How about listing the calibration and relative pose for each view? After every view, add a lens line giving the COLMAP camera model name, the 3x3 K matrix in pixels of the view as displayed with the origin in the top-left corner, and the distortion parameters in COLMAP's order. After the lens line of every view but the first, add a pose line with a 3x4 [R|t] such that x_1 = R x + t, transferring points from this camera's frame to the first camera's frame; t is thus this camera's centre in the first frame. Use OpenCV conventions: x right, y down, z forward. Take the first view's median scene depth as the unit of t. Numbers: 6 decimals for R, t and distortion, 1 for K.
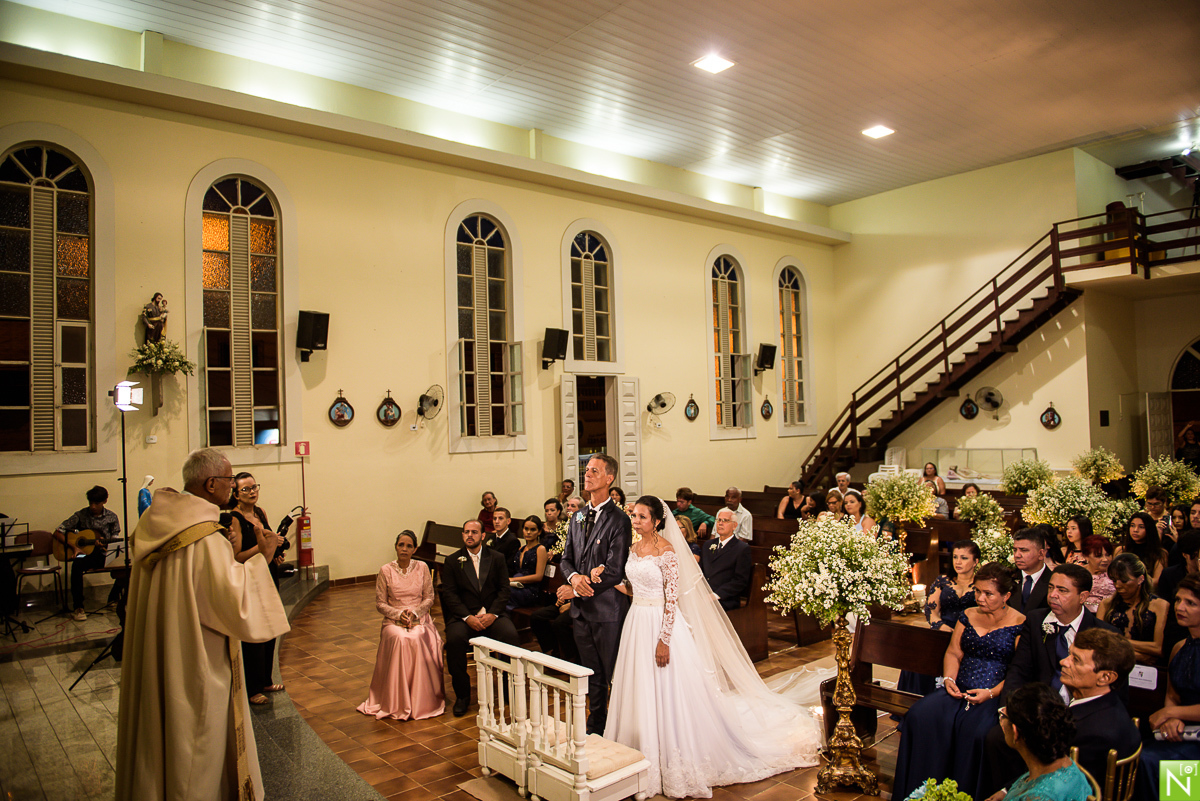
lens RADIAL K [[841.3, 0, 600.0], [0, 841.3, 400.5], [0, 0, 1]] dist [-0.041619, -0.001044]
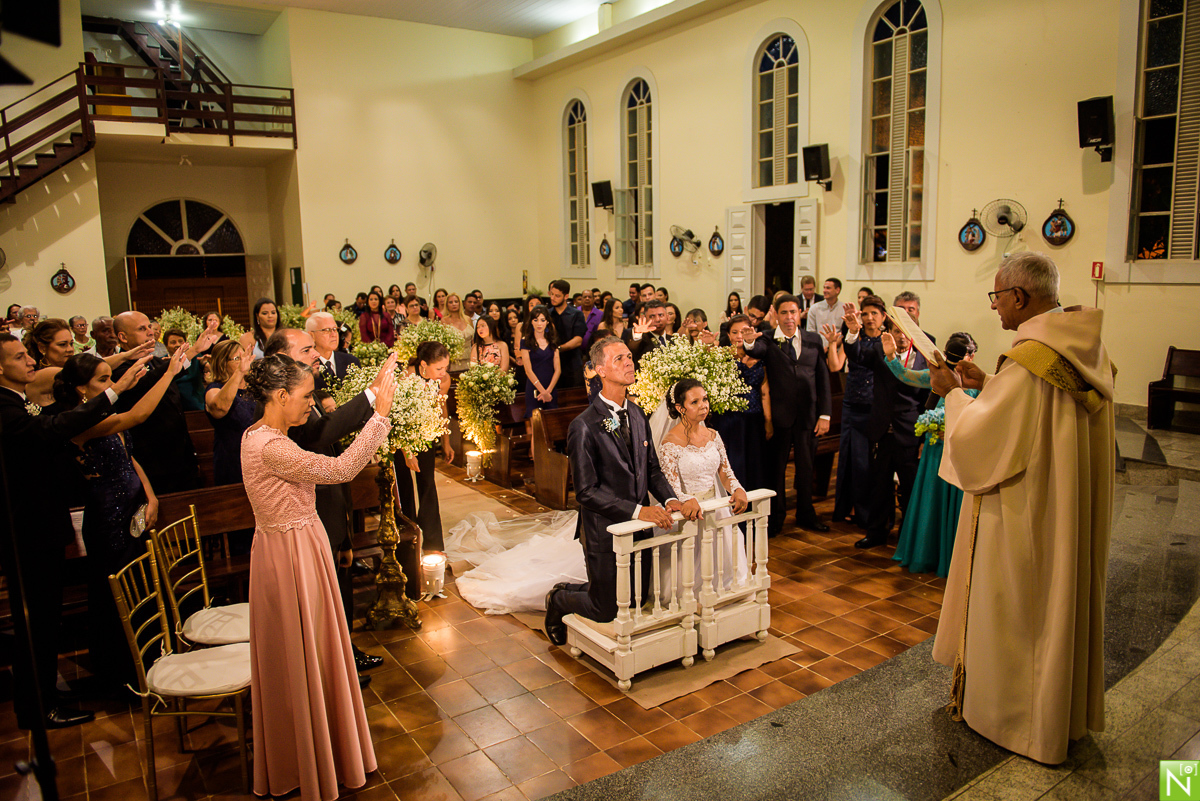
lens RADIAL K [[841.3, 0, 600.0], [0, 841.3, 400.5], [0, 0, 1]] dist [-0.041619, -0.001044]
pose [[0.133179, -0.129000, 0.982661, -0.282104], [-0.017110, 0.991046, 0.132419, 0.020798], [-0.990944, -0.034449, 0.129779, 0.291932]]
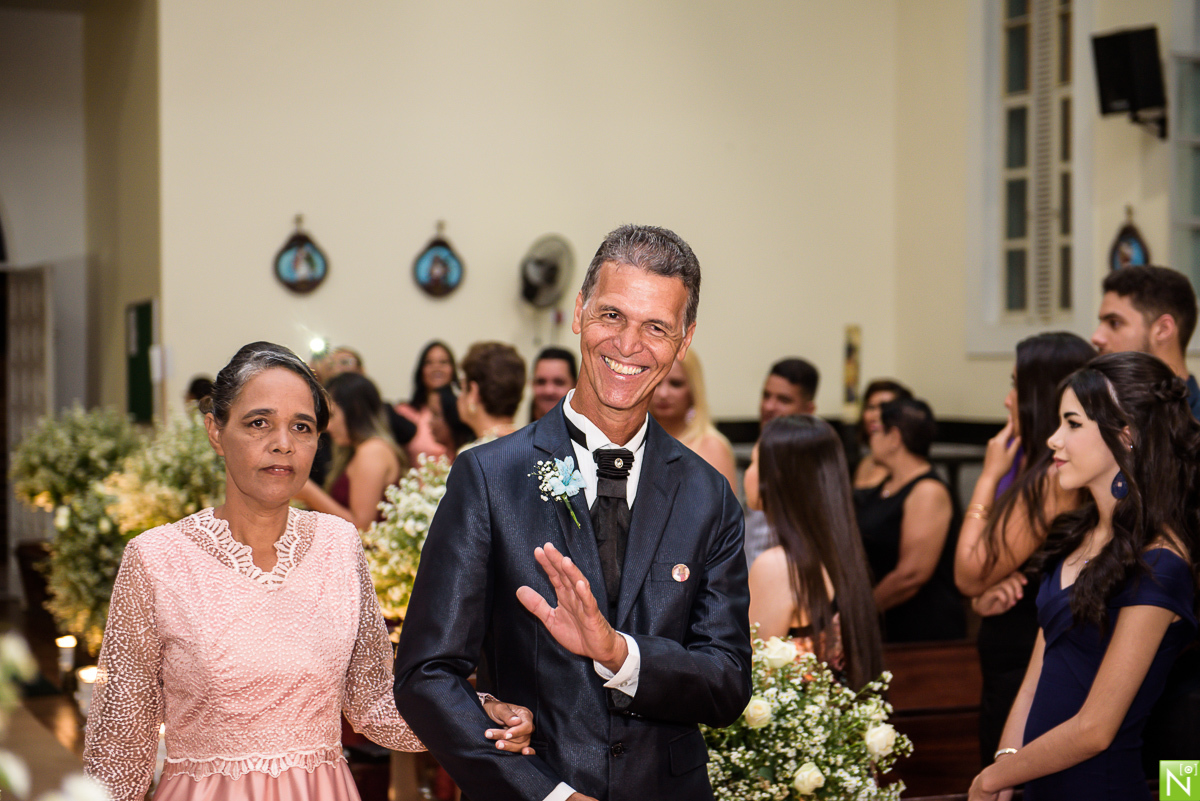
lens RADIAL K [[2171.1, 0, 600.0], [0, 2171.1, 400.5], [0, 0, 1]] dist [0.086551, 0.062083]
pose [[0.310945, 0.018509, 0.950248, -0.054164], [-0.039401, 0.999202, -0.006570, 0.039356], [-0.949611, -0.035397, 0.311426, 0.361832]]
